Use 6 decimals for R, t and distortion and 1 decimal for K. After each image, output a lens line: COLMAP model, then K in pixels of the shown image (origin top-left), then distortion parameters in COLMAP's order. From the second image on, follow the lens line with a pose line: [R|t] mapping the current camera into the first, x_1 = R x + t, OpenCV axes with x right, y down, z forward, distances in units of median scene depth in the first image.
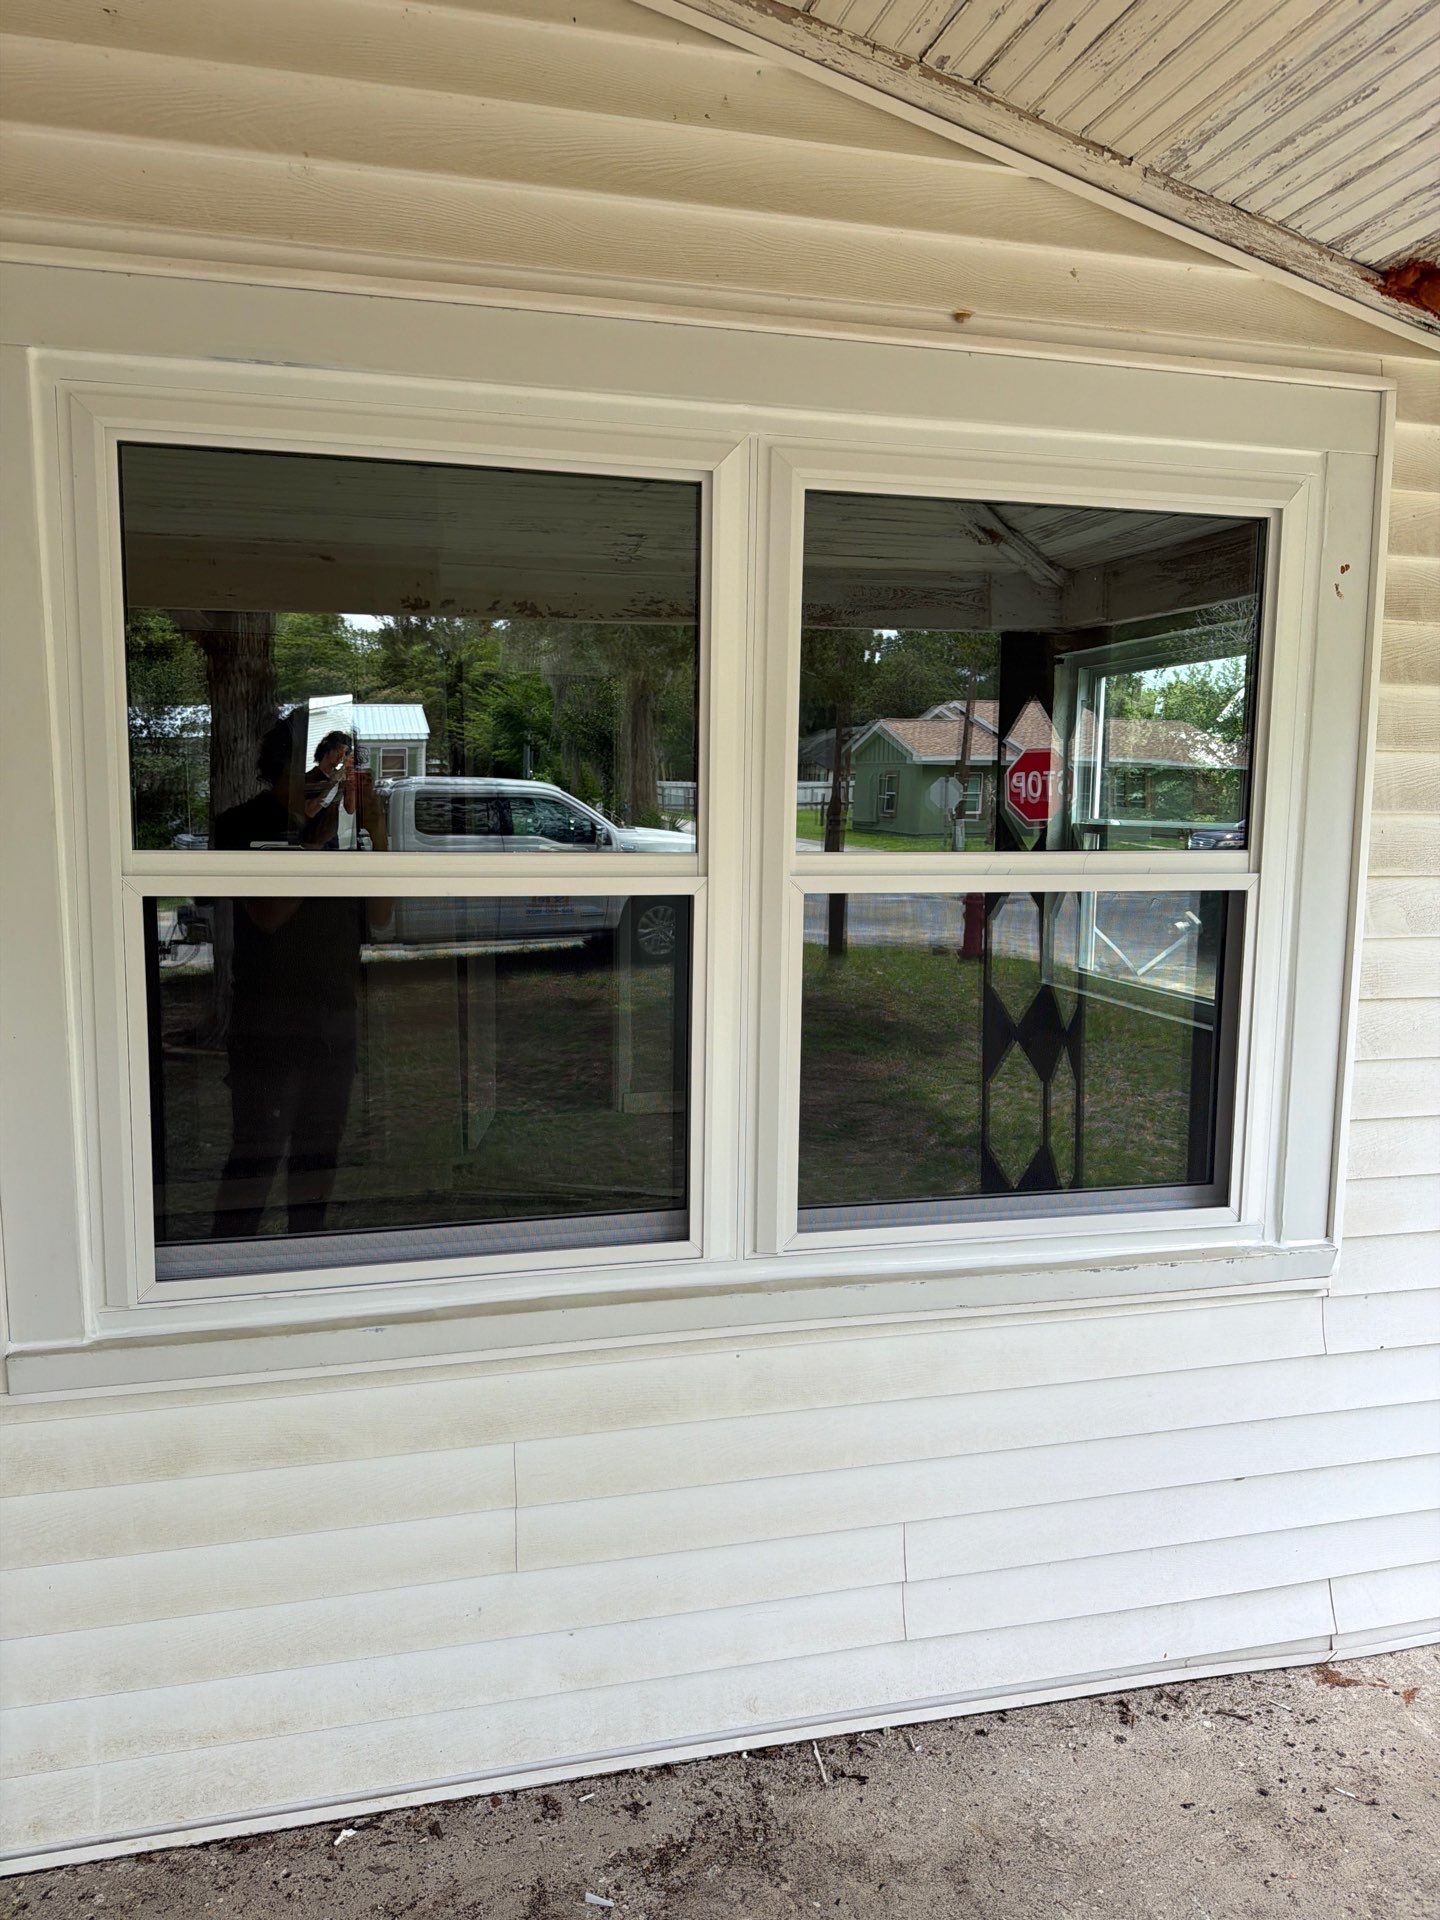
lens RADIAL K [[1386.1, 0, 737.9], [0, 1386.1, 949.7], [0, 0, 1]] dist [-0.006632, -0.005416]
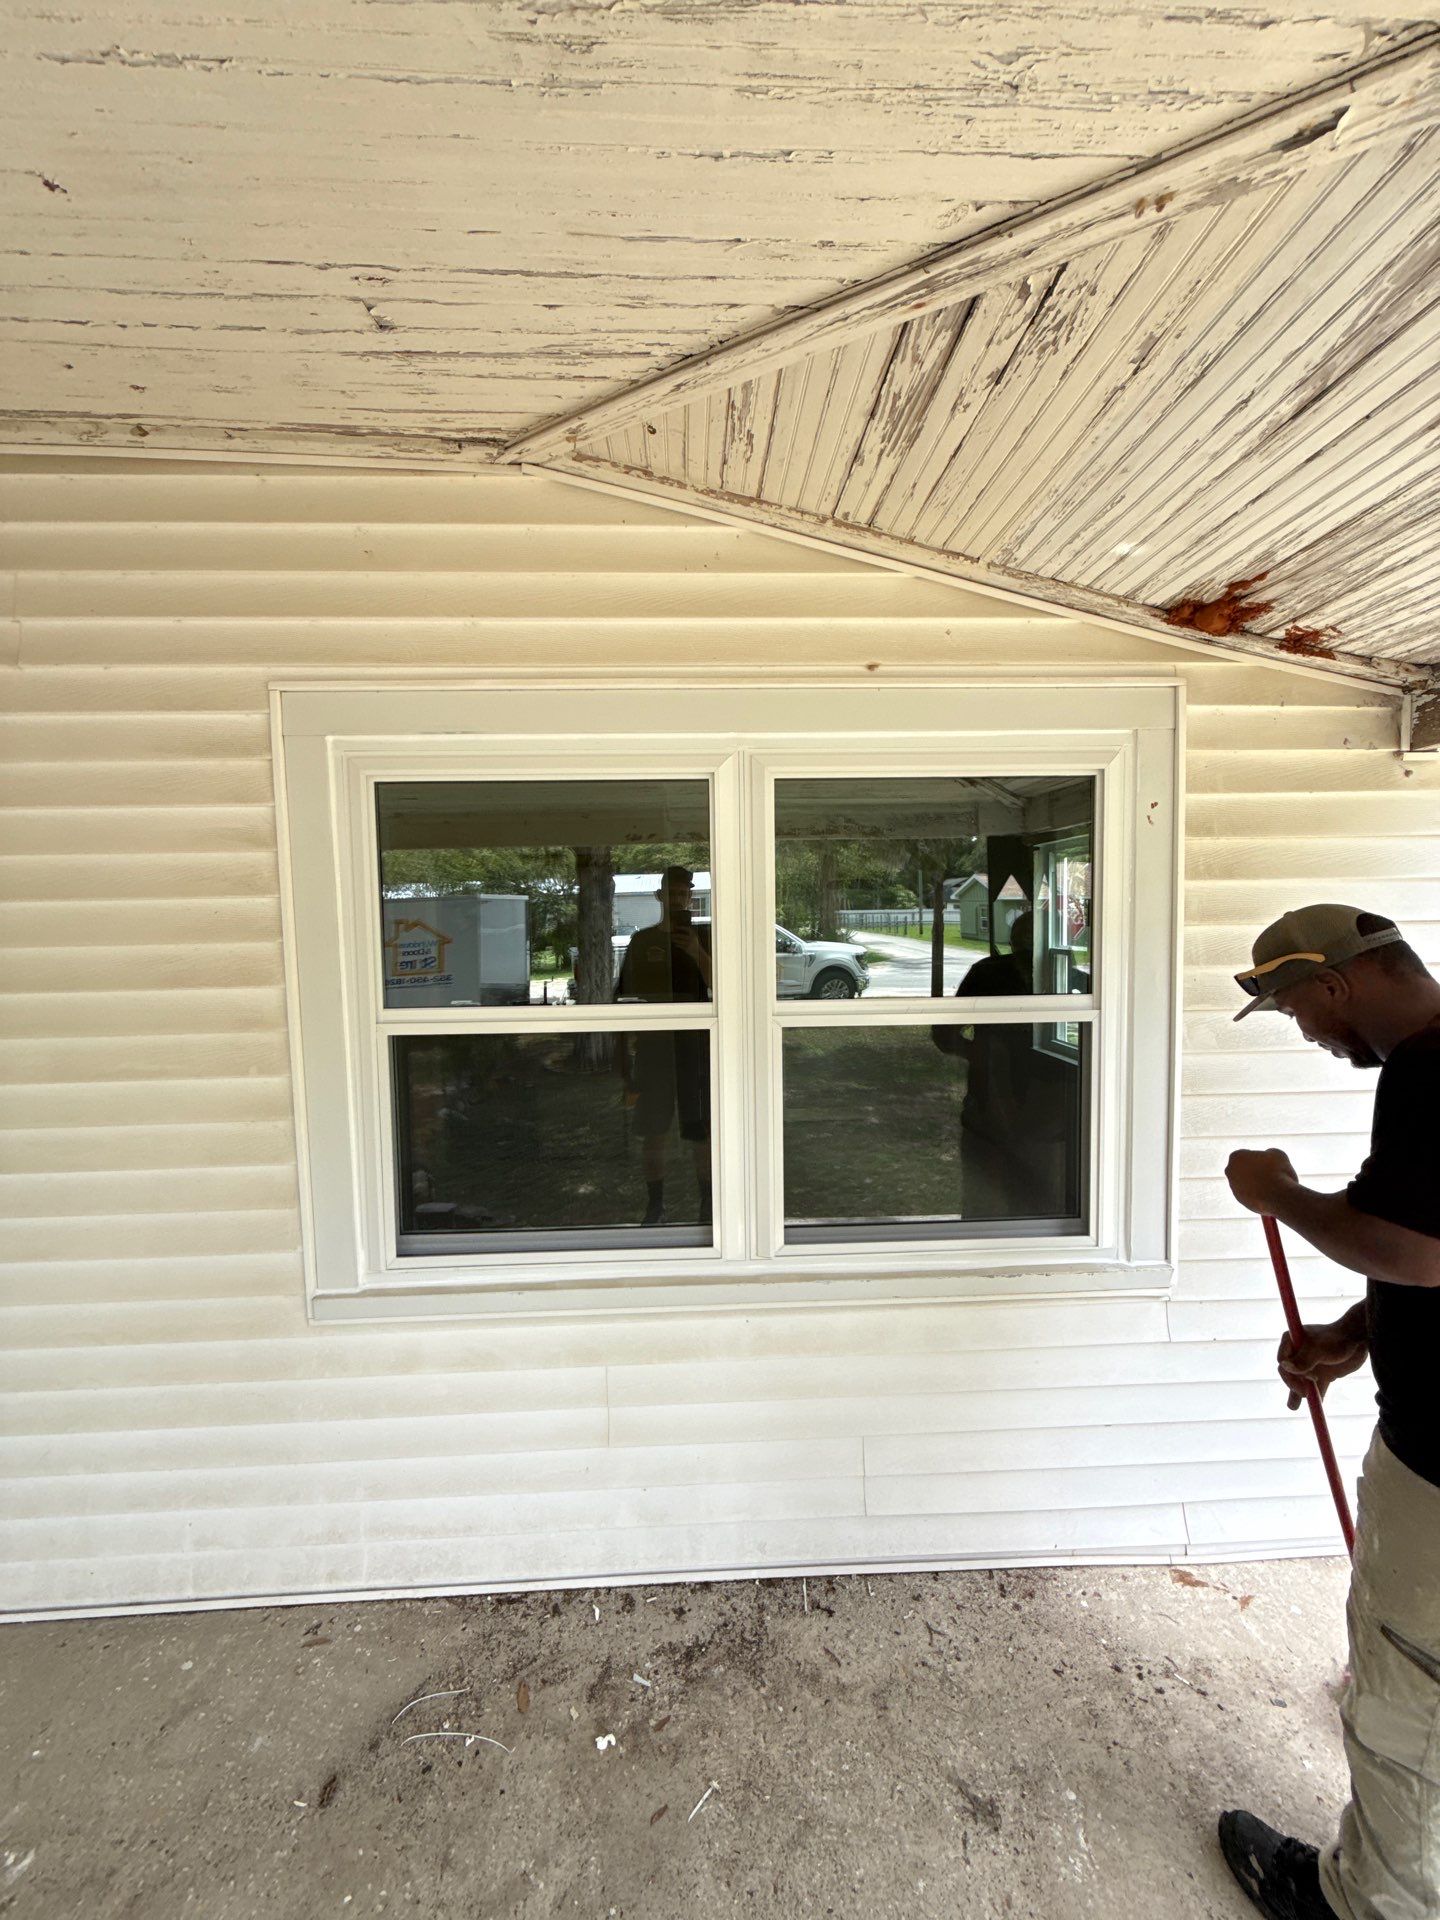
lens RADIAL K [[777.9, 0, 736.6], [0, 777.9, 953.4], [0, 0, 1]] dist [-0.006644, 0.000364]
pose [[0.977581, -0.015602, -0.209982, 0.189579], [0.001906, 0.997866, -0.065267, -0.068775], [0.210552, 0.063403, 0.975524, 0.112125]]
